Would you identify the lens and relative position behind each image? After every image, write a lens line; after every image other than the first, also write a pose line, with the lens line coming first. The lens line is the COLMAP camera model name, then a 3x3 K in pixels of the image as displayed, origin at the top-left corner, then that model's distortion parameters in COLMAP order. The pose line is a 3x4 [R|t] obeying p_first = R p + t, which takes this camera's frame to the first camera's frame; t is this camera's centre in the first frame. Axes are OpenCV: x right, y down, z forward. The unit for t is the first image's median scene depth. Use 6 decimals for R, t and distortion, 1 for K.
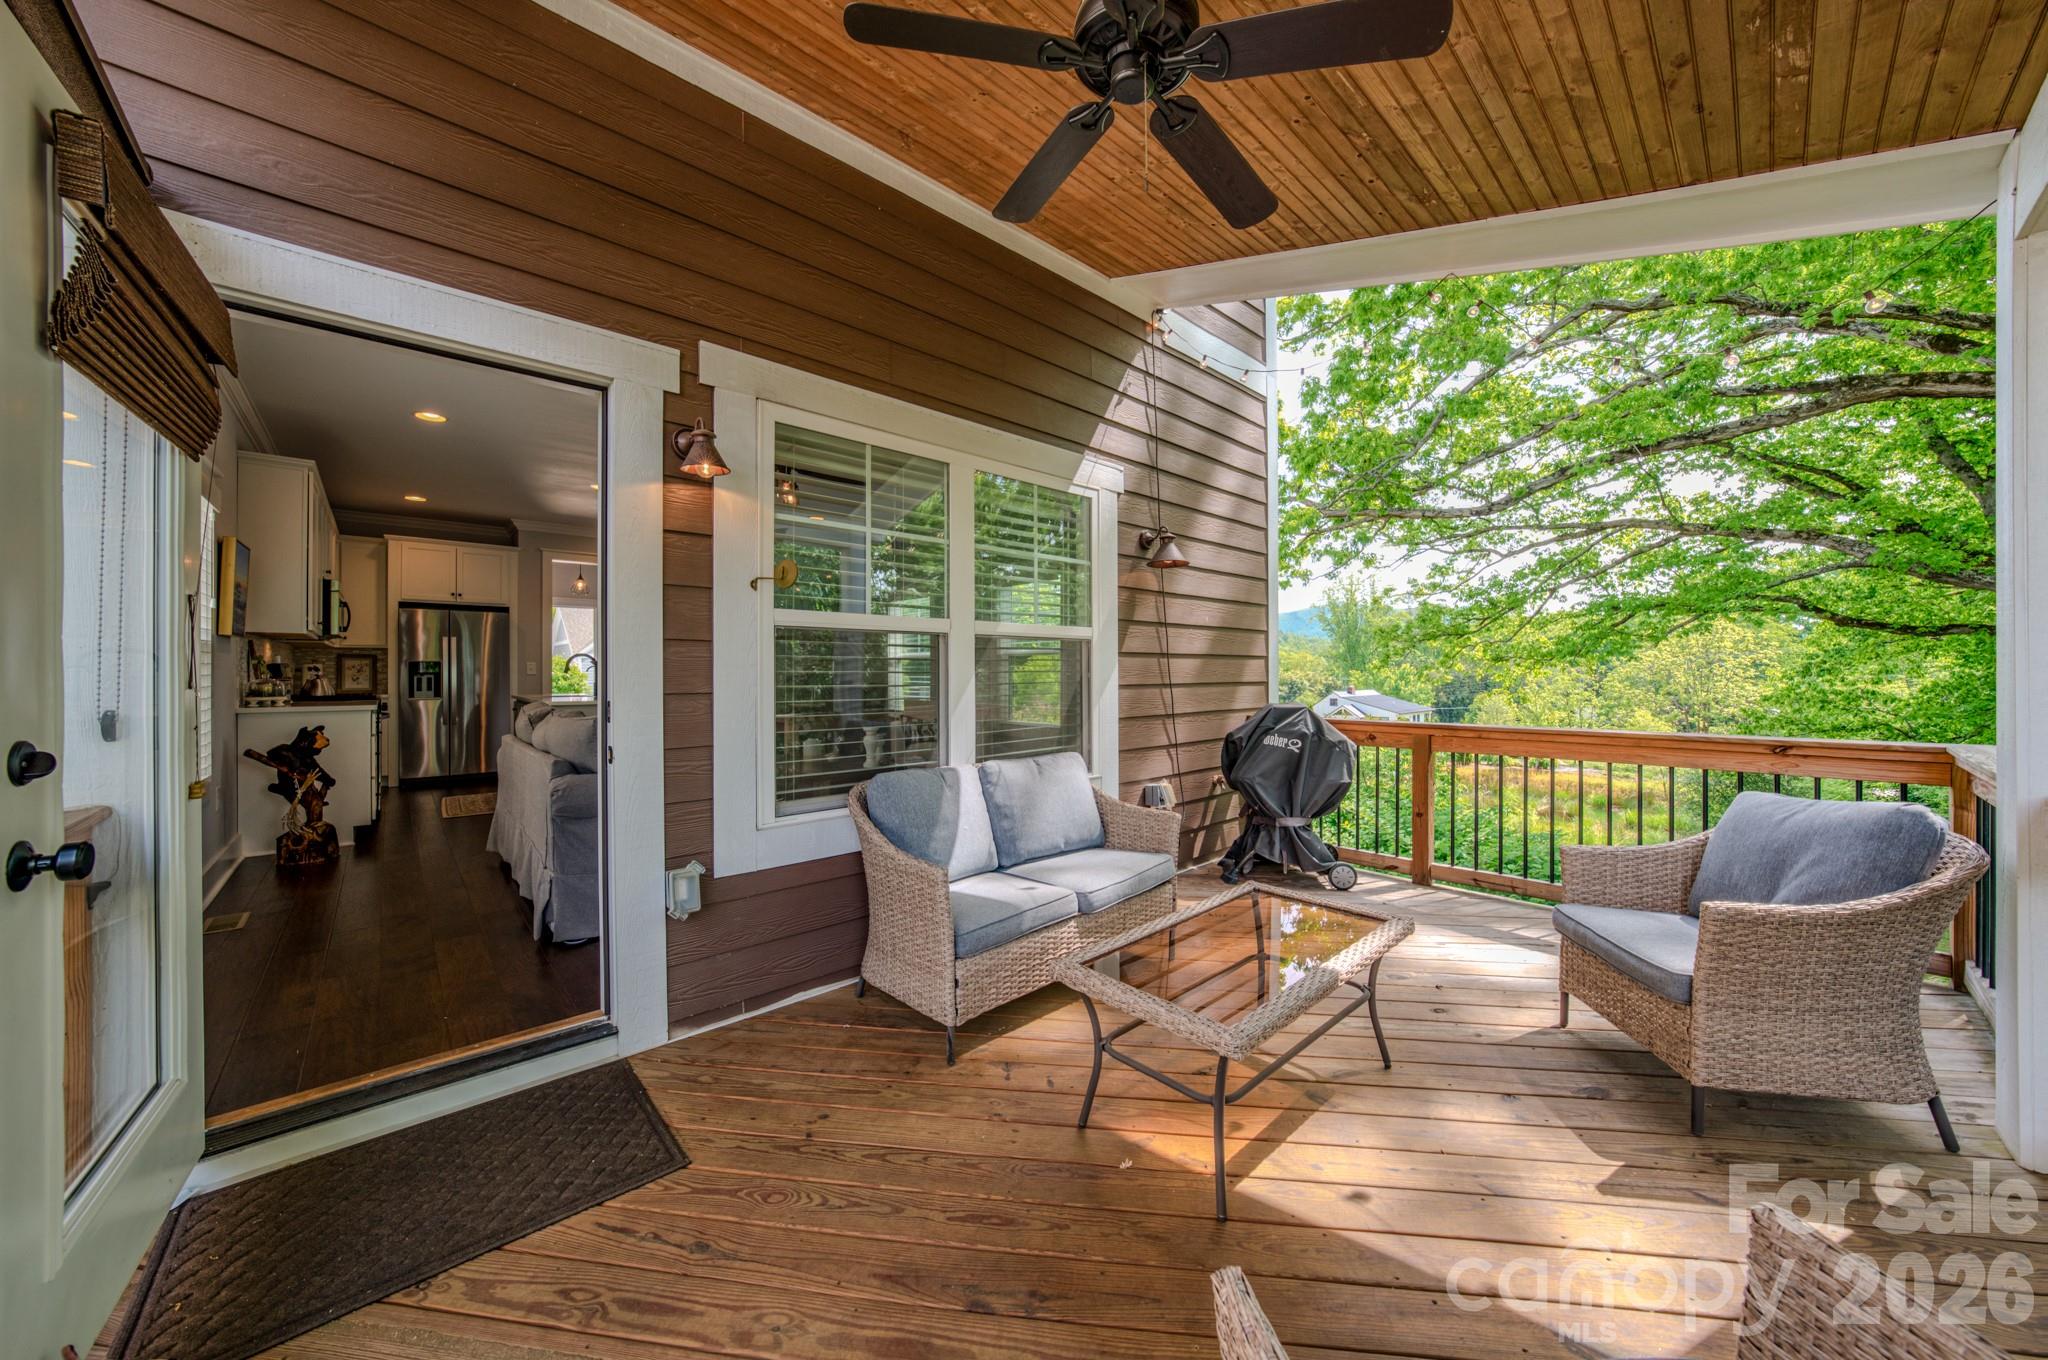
lens RADIAL K [[705.8, 0, 1025.5], [0, 705.8, 672.8], [0, 0, 1]] dist [-0.023128, 0.004317]
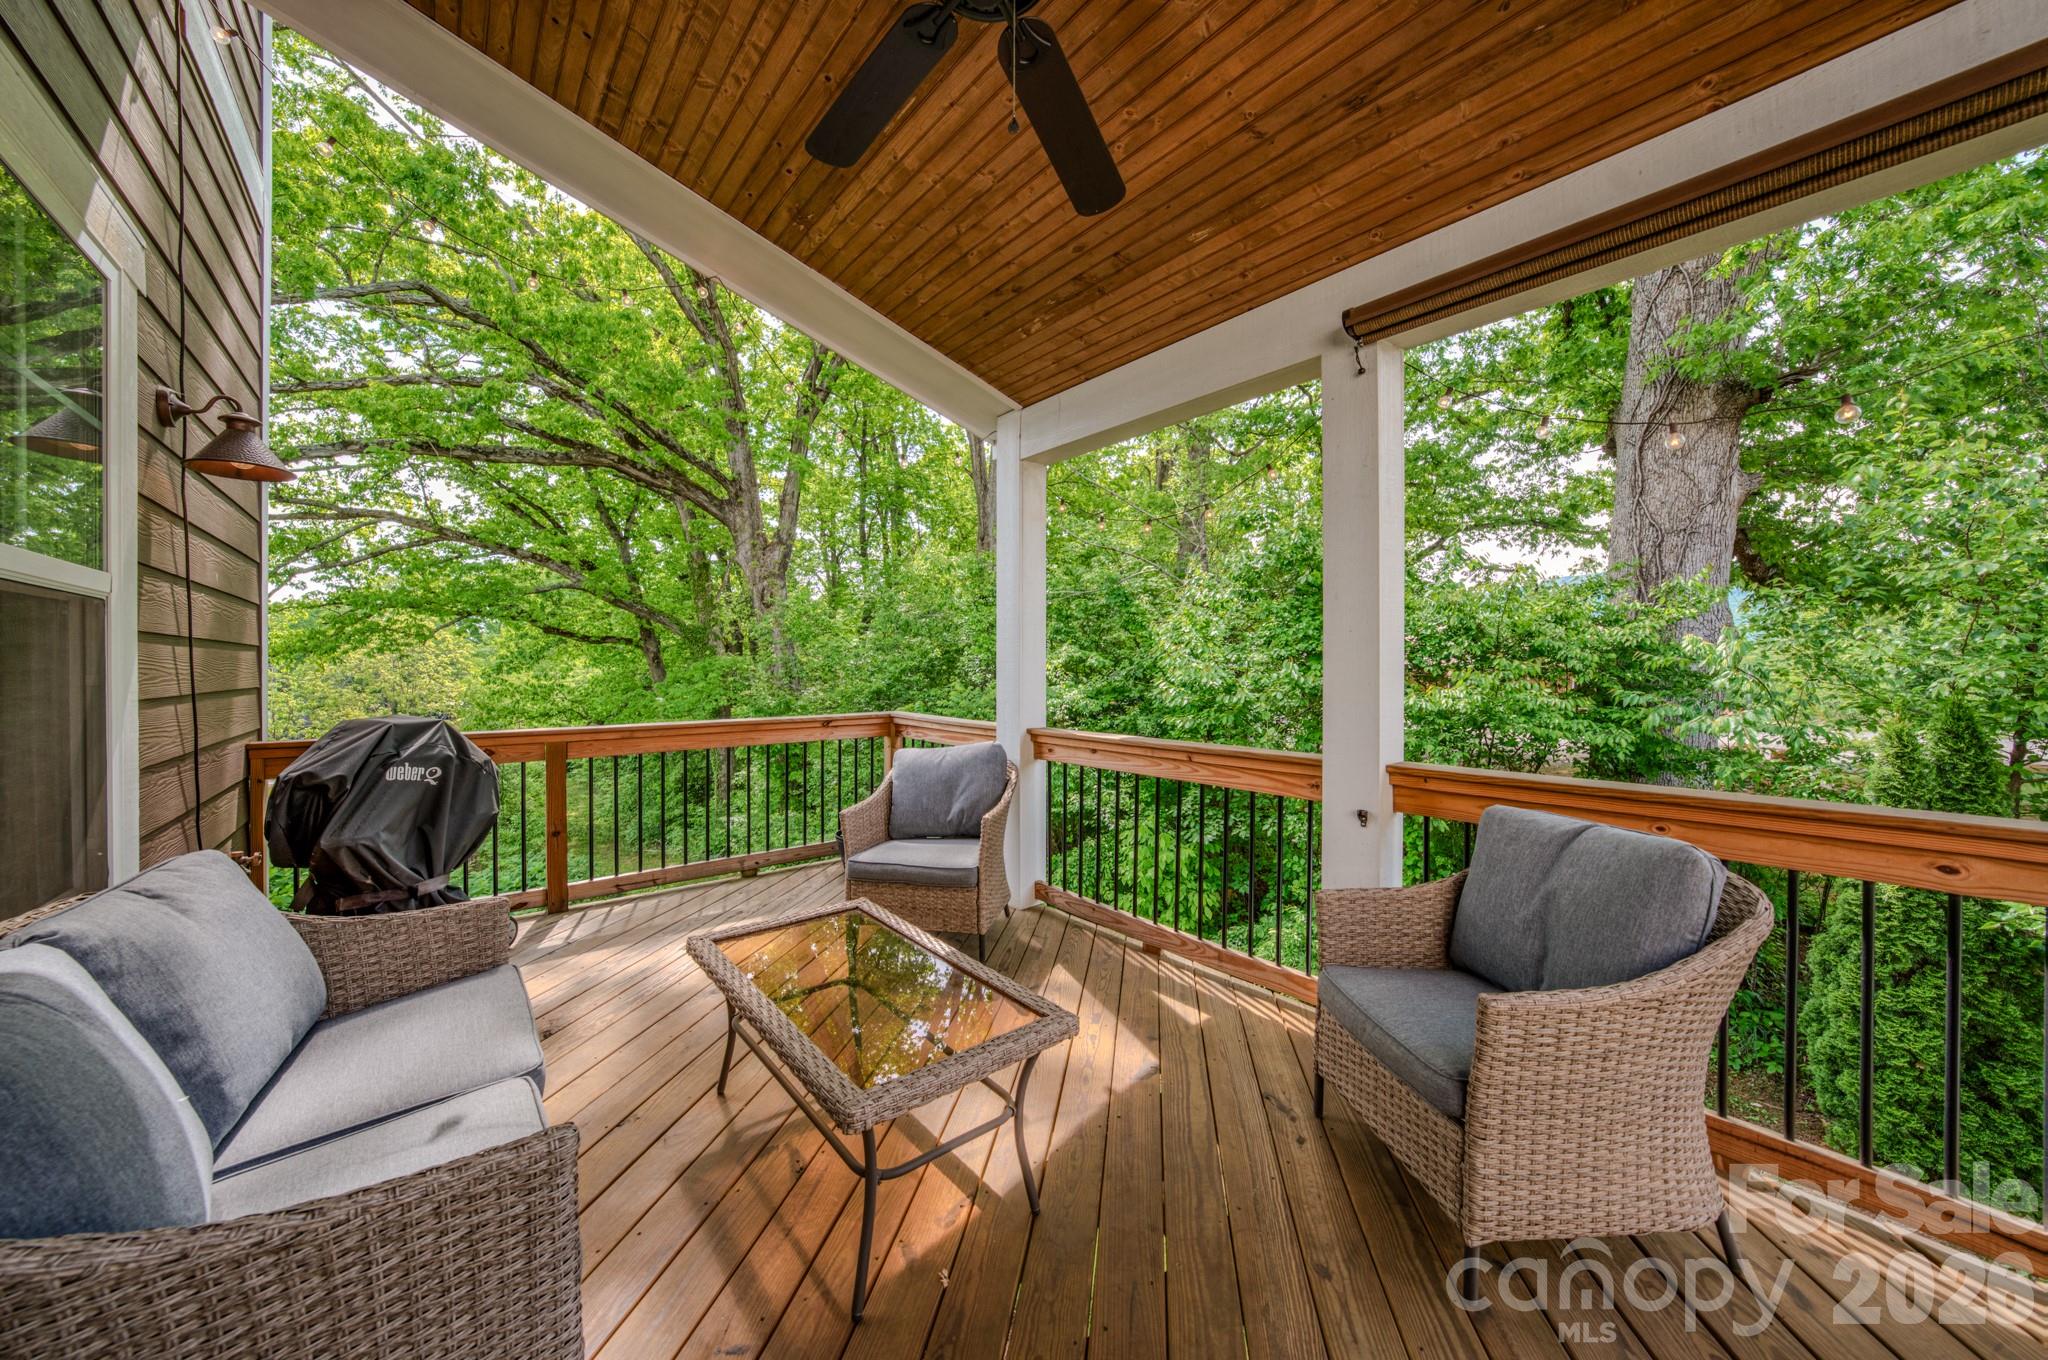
lens RADIAL K [[705.8, 0, 1025.5], [0, 705.8, 672.8], [0, 0, 1]] dist [-0.023128, 0.004317]
pose [[0.056399, -0.005325, 0.998394, -0.279457], [0.002382, 0.999984, 0.005199, -0.002074], [-0.998405, 0.002085, 0.056411, 0.367331]]
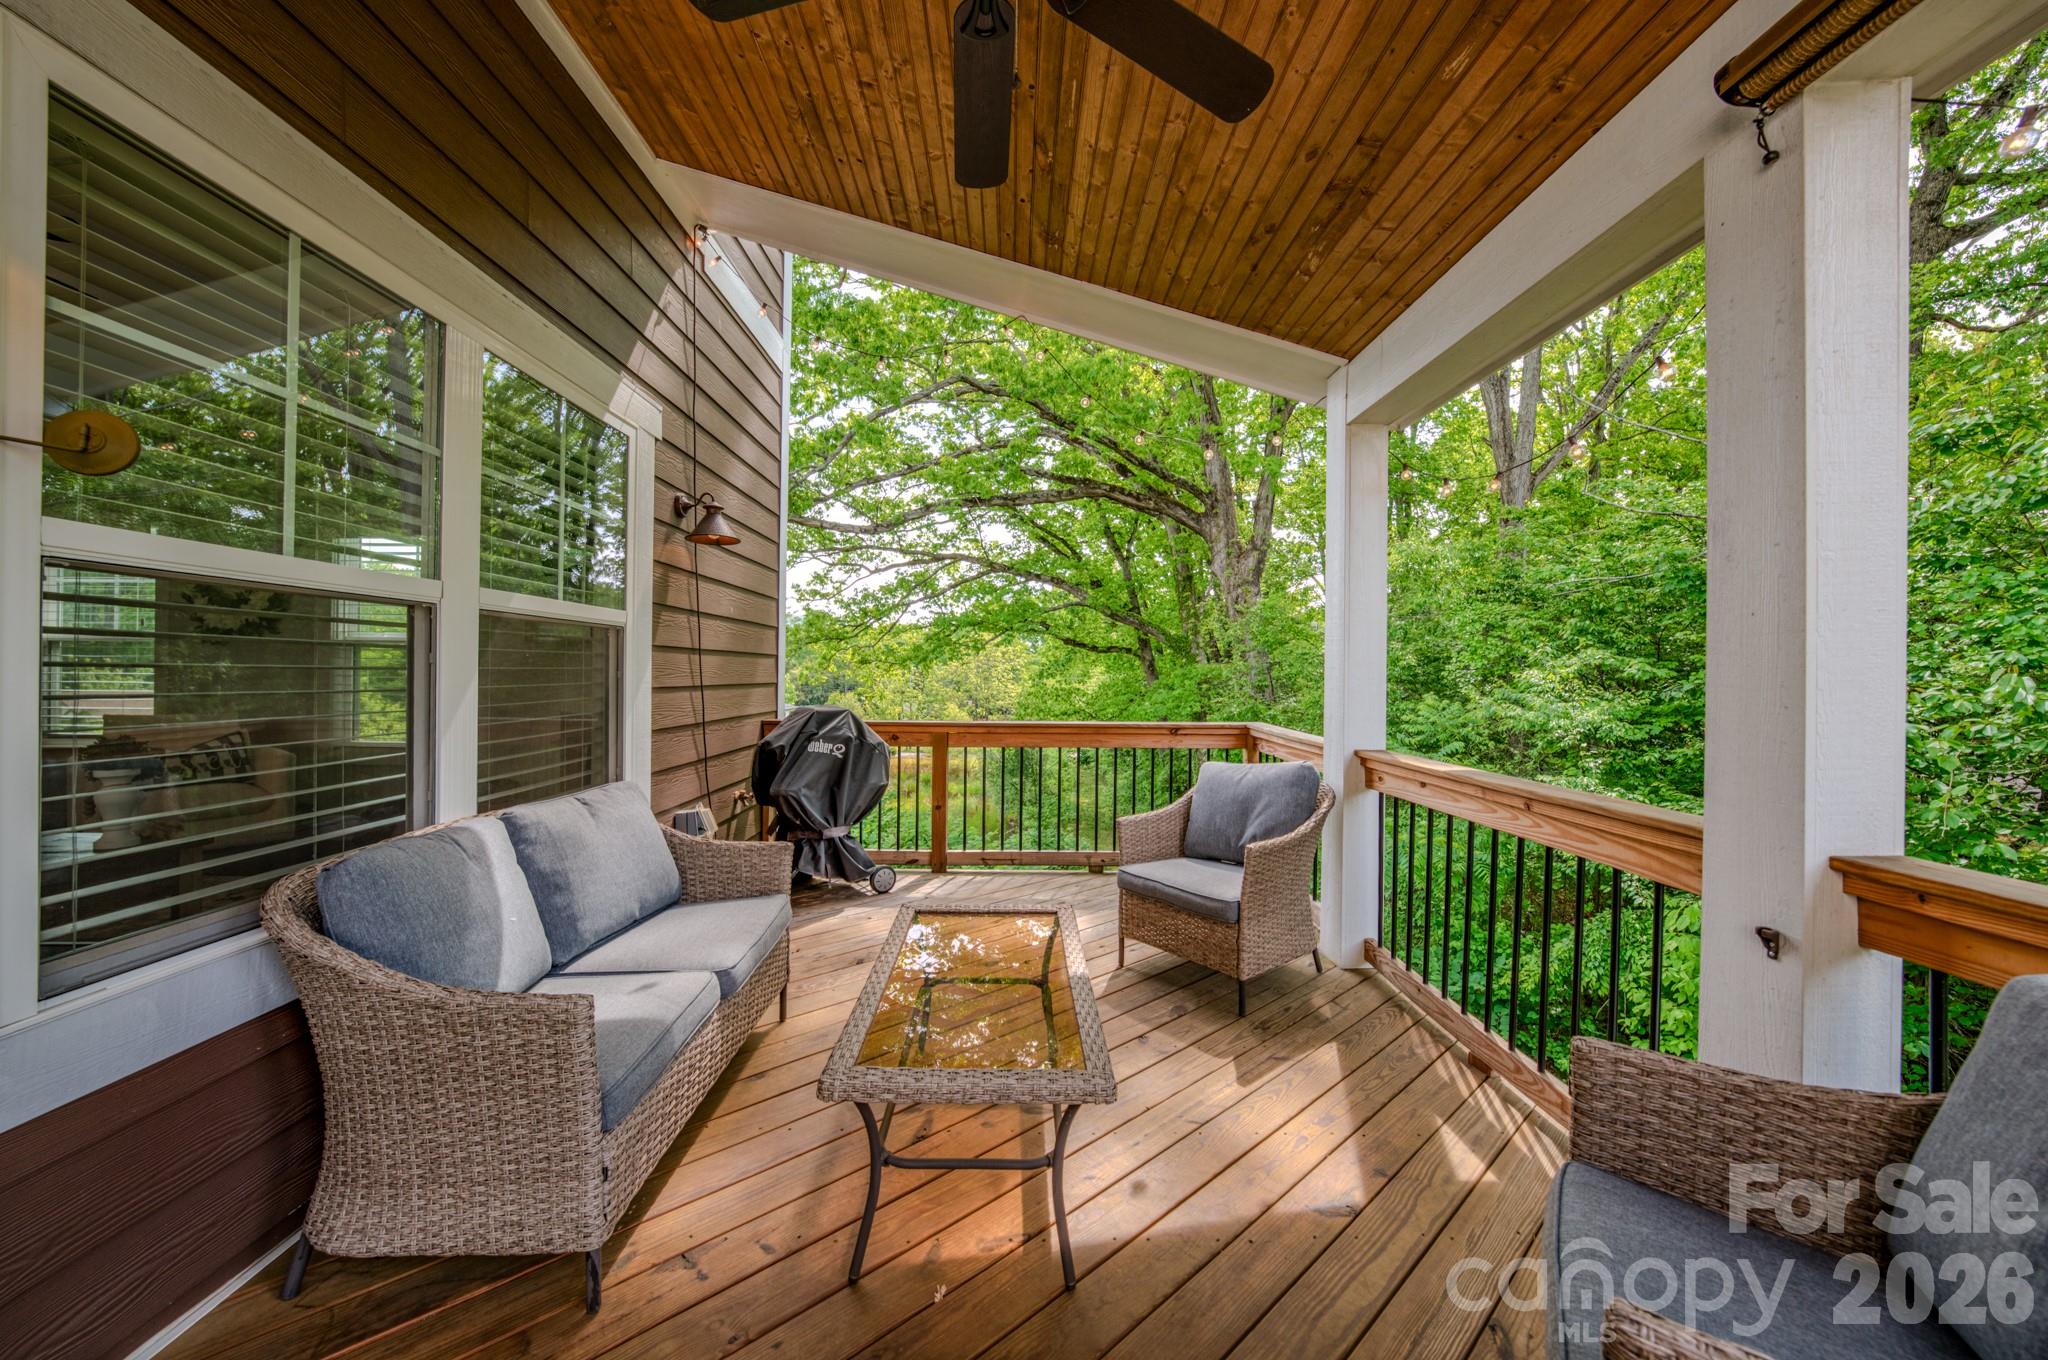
lens RADIAL K [[721.2, 0, 1024.8], [0, 721.2, 675.7], [0, 0, 1]] dist [-0.024953, 0.004415]
pose [[0.670915, 0.007009, 0.741501, -0.167835], [-0.010281, 0.999947, -0.000149, 0.000058], [-0.741463, -0.007523, 0.670952, 0.166267]]
